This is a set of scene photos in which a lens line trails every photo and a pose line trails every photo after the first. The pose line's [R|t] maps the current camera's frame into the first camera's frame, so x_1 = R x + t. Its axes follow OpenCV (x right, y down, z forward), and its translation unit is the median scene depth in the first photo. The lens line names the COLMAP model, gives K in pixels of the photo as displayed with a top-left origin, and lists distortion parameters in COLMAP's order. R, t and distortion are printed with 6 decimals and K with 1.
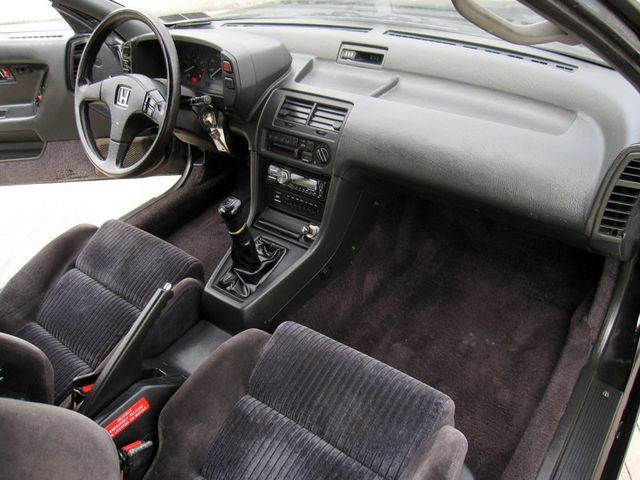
lens RADIAL K [[527.5, 0, 325.4], [0, 527.5, 238.9], [0, 0, 1]] dist [-0.058133, 0.016163]
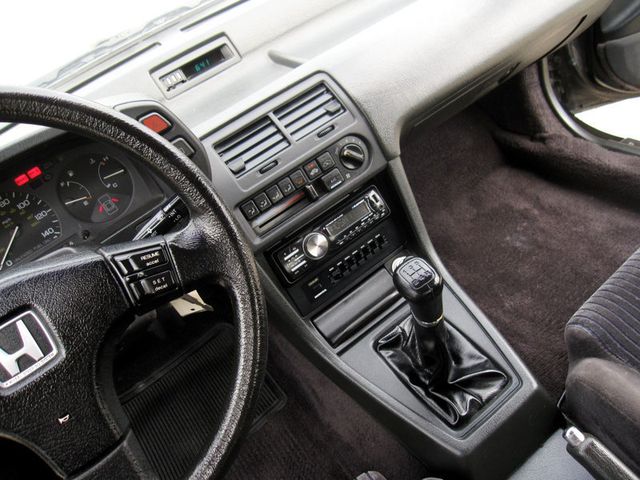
lens RADIAL K [[527.5, 0, 325.4], [0, 527.5, 238.9], [0, 0, 1]] dist [-0.058133, 0.016163]
pose [[0.338581, -0.606084, 0.719739, -0.492342], [0.760842, 0.626393, 0.169561, -0.214160], [-0.553608, 0.490198, 0.673220, 0.613287]]
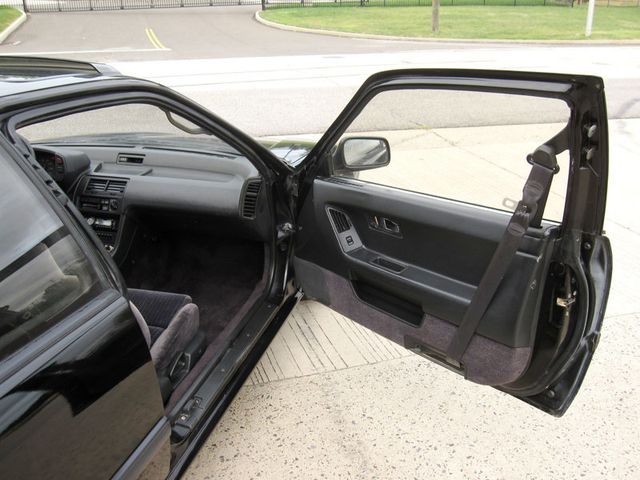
lens RADIAL K [[606.2, 0, 308.2], [0, 606.2, 237.8], [0, 0, 1]] dist [-0.078346, 0.014944]
pose [[0.925618, -0.042436, 0.376072, -0.166480], [0.151697, 0.951976, -0.265949, 0.589948], [-0.346726, 0.303217, 0.887604, -1.042204]]
